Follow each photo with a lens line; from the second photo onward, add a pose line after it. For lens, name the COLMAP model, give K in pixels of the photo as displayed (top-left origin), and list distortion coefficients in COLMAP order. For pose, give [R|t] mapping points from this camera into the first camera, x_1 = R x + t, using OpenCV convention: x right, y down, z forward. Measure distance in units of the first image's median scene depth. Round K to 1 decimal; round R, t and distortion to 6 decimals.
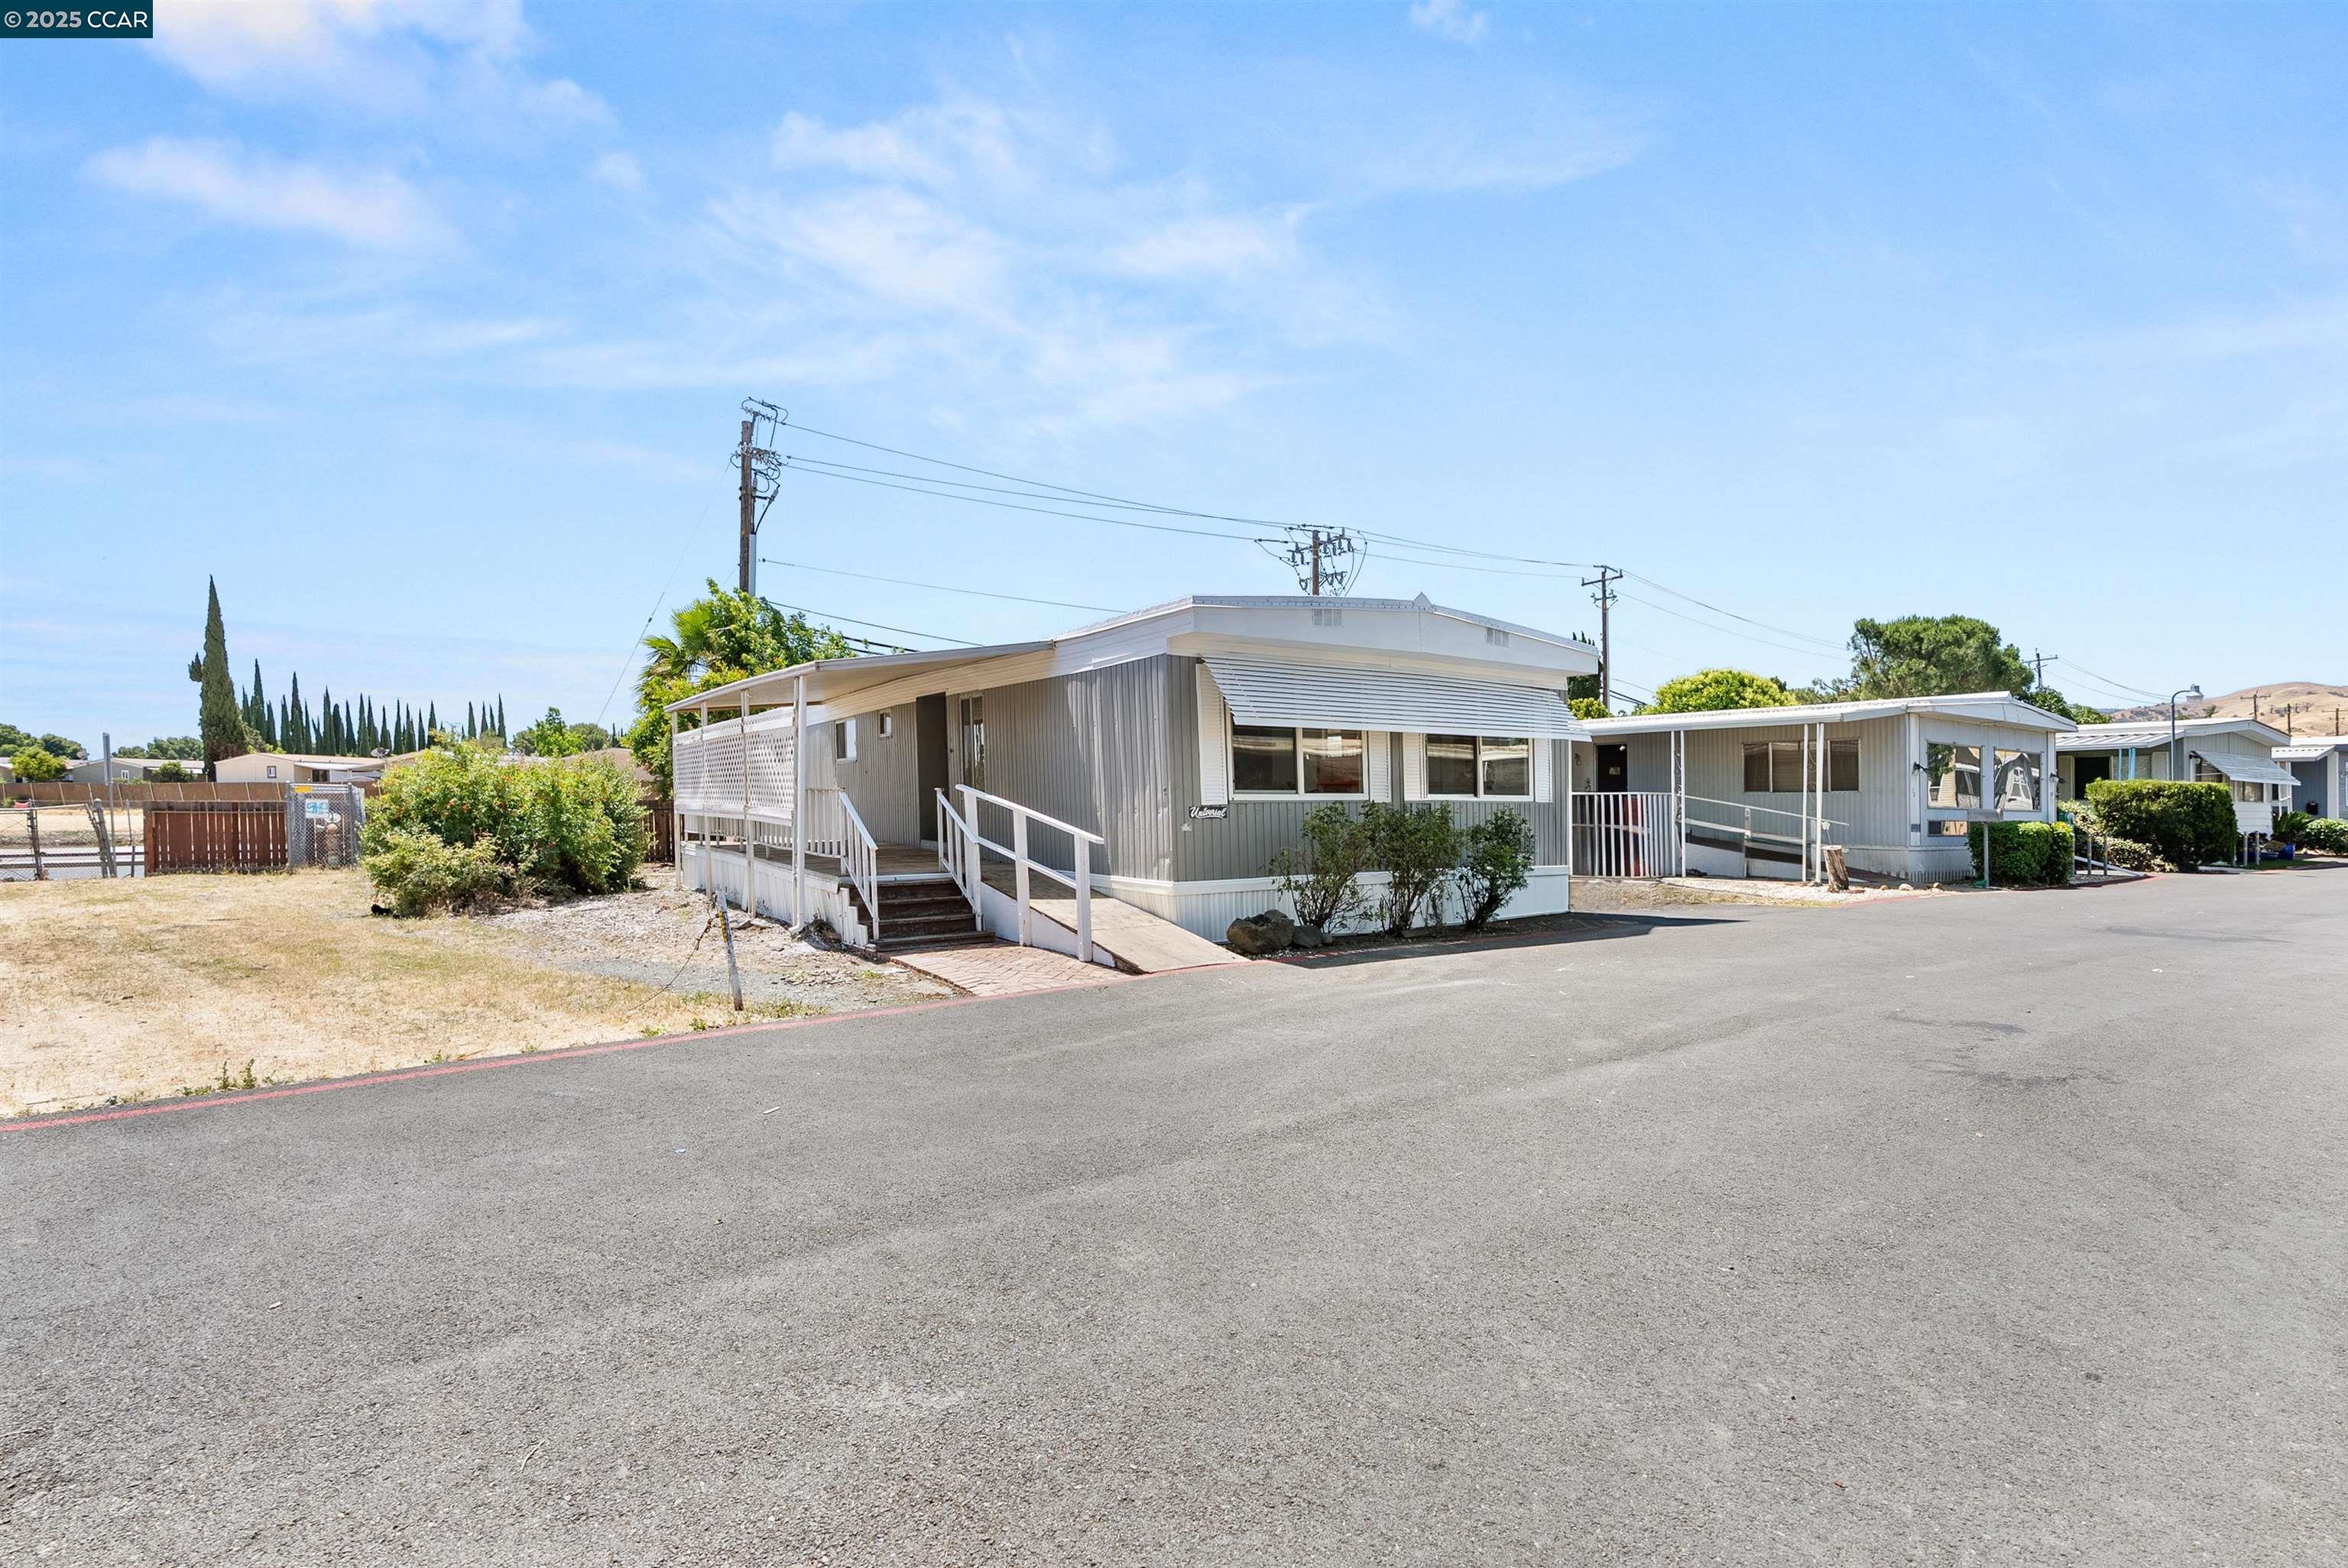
lens RADIAL K [[1140.9, 0, 1163.5], [0, 1140.9, 868.0], [0, 0, 1]] dist [-0.001775, 0.001077]
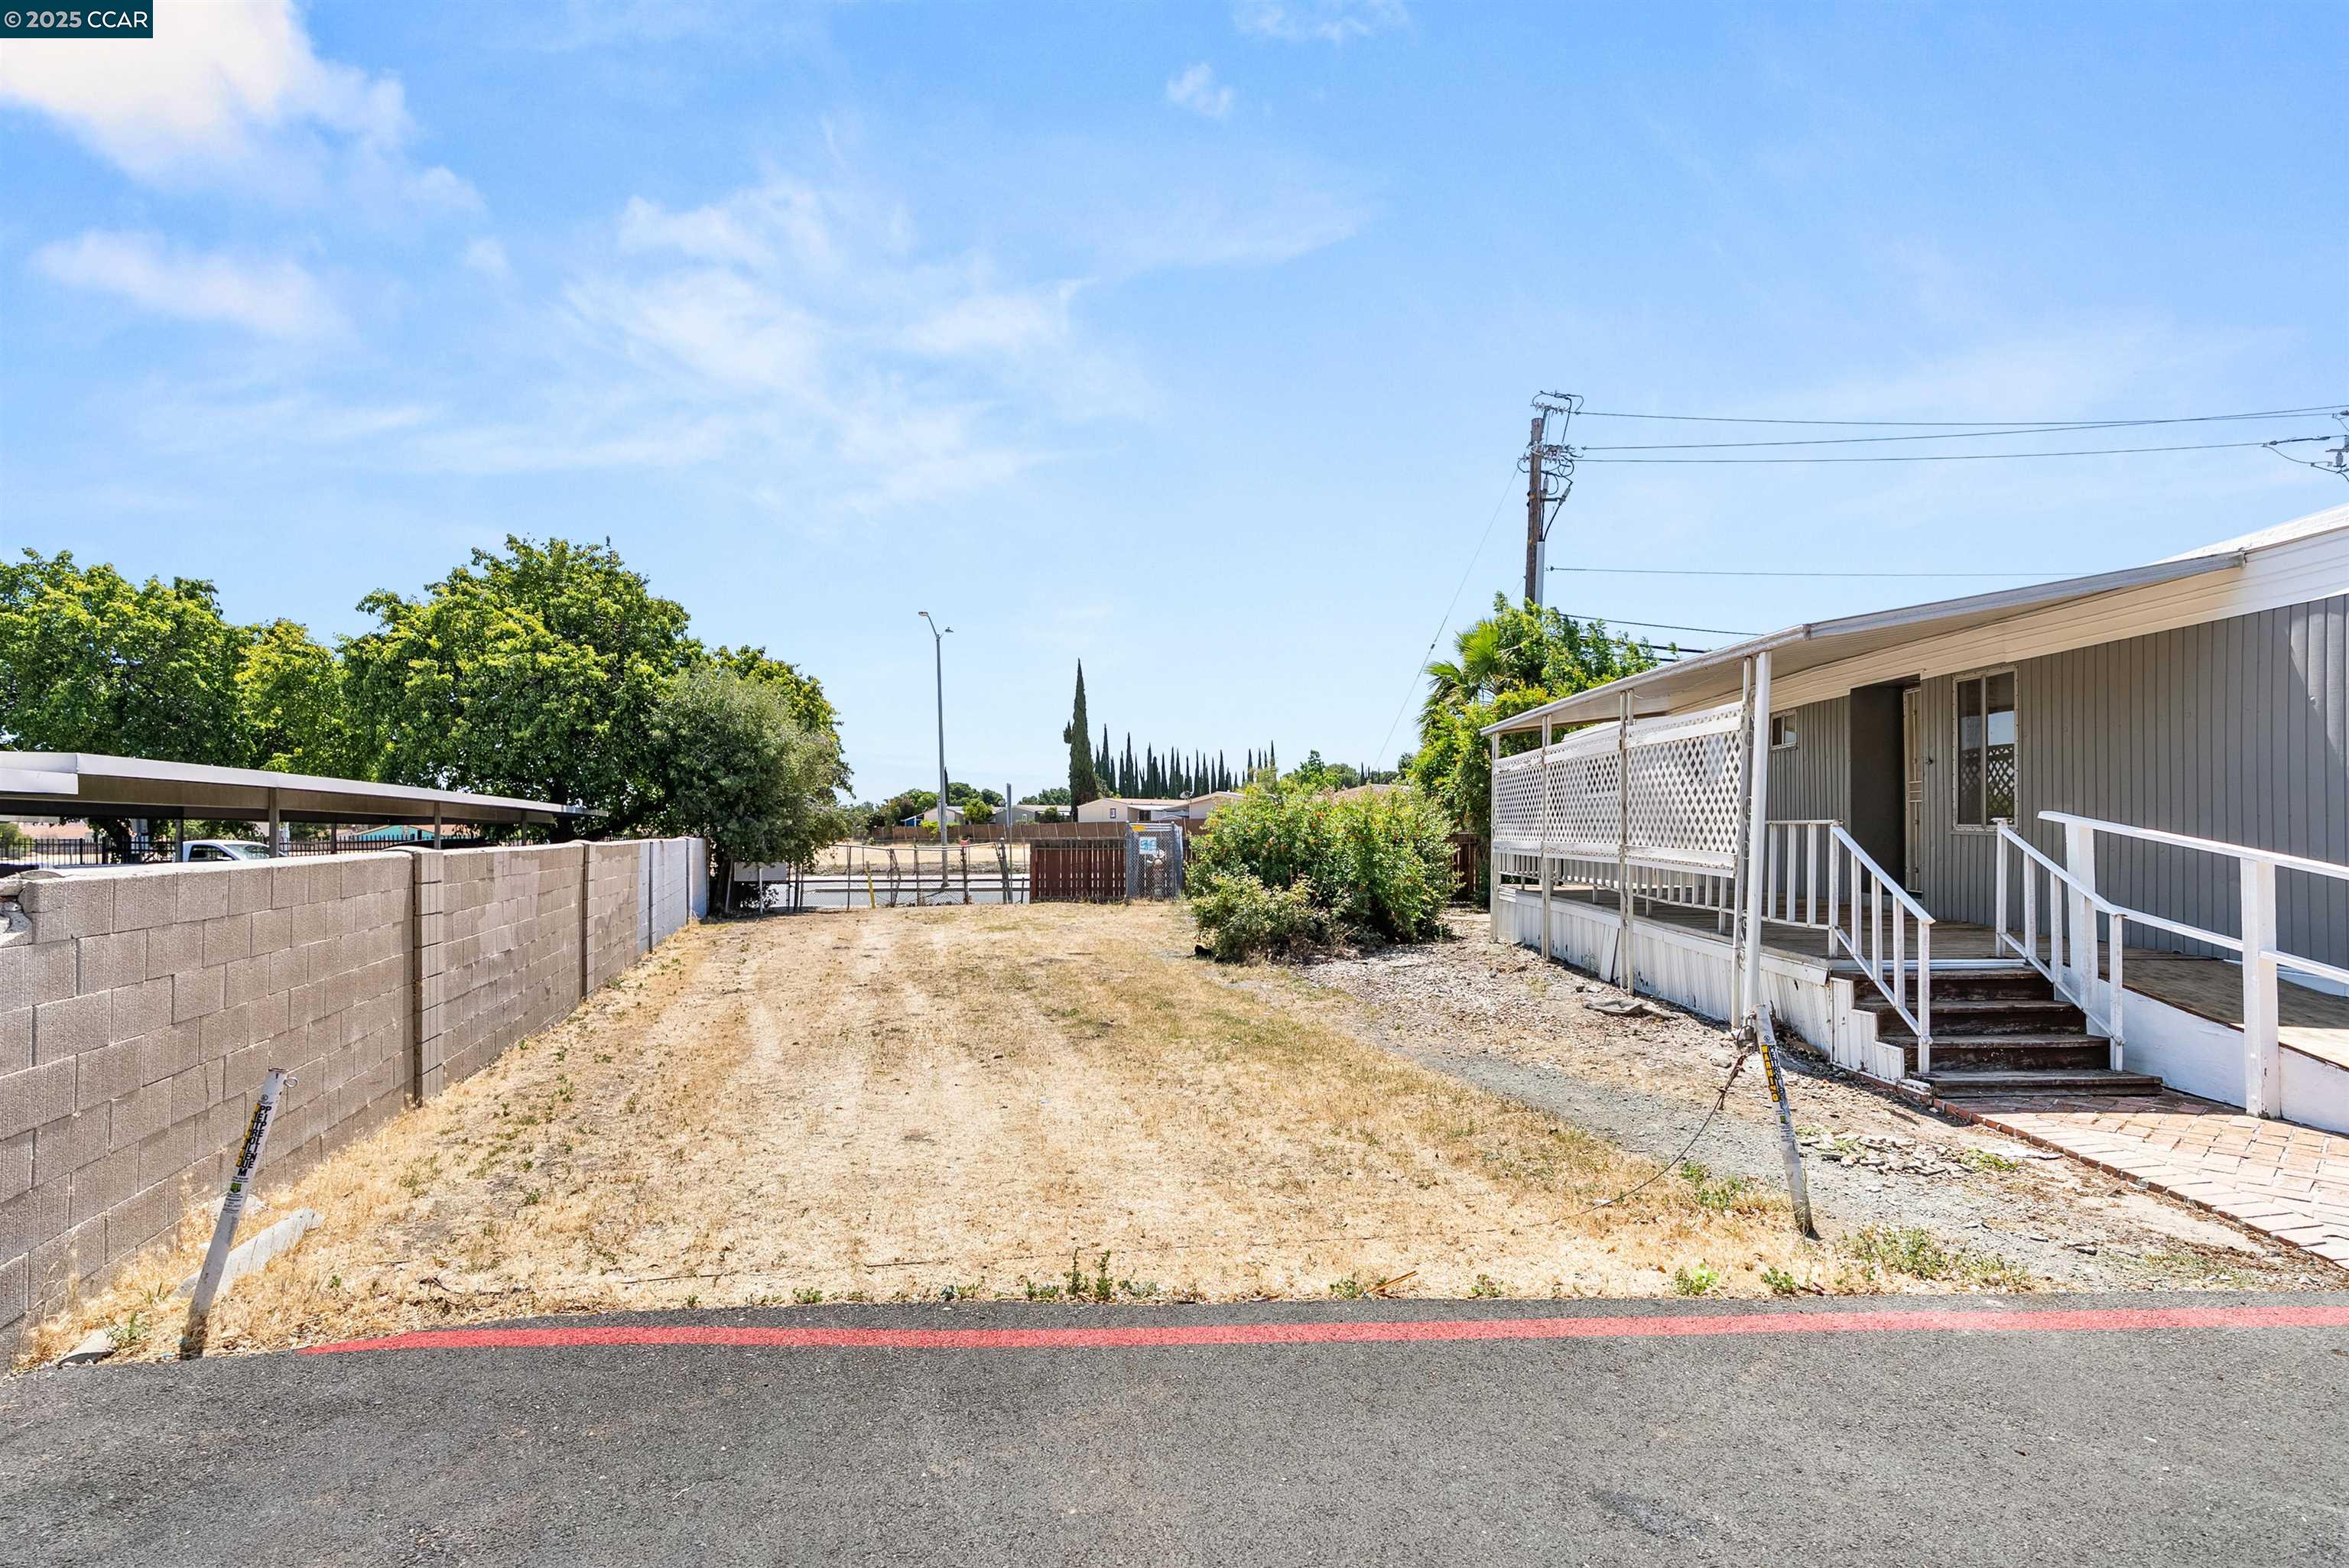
lens RADIAL K [[1141.4, 0, 1164.0], [0, 1141.4, 868.1], [0, 0, 1]] dist [-0.001775, 0.001077]
pose [[0.815664, 0.008193, -0.578468, -0.143897], [-0.023826, 0.999527, -0.019439, -0.014722], [0.578035, 0.029638, 0.815474, 0.173761]]
